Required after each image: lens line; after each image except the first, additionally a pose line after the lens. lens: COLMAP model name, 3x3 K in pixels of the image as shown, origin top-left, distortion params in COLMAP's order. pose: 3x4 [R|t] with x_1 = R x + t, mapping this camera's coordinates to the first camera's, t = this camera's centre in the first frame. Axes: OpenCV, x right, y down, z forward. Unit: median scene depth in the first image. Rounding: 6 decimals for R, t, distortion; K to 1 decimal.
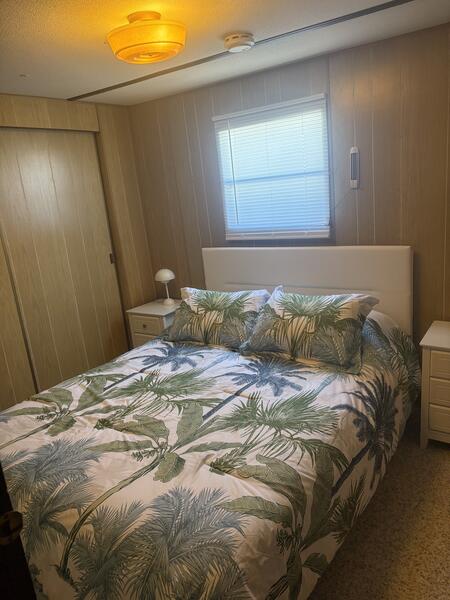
lens RADIAL K [[450.8, 0, 225.0], [0, 450.8, 300.0], [0, 0, 1]] dist [0.090771, -0.137887]
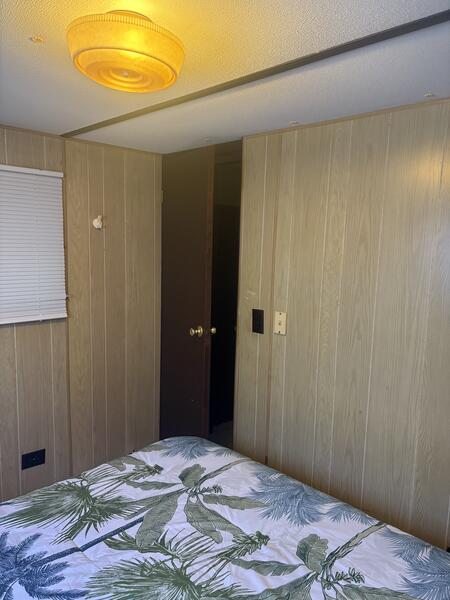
lens RADIAL K [[450.8, 0, 225.0], [0, 450.8, 300.0], [0, 0, 1]] dist [0.090771, -0.137887]
pose [[-0.980586, 0.058892, 0.187038, -0.412863], [0.123072, 0.927408, 0.353224, -0.445639], [-0.152658, 0.369385, -0.916651, 1.707659]]
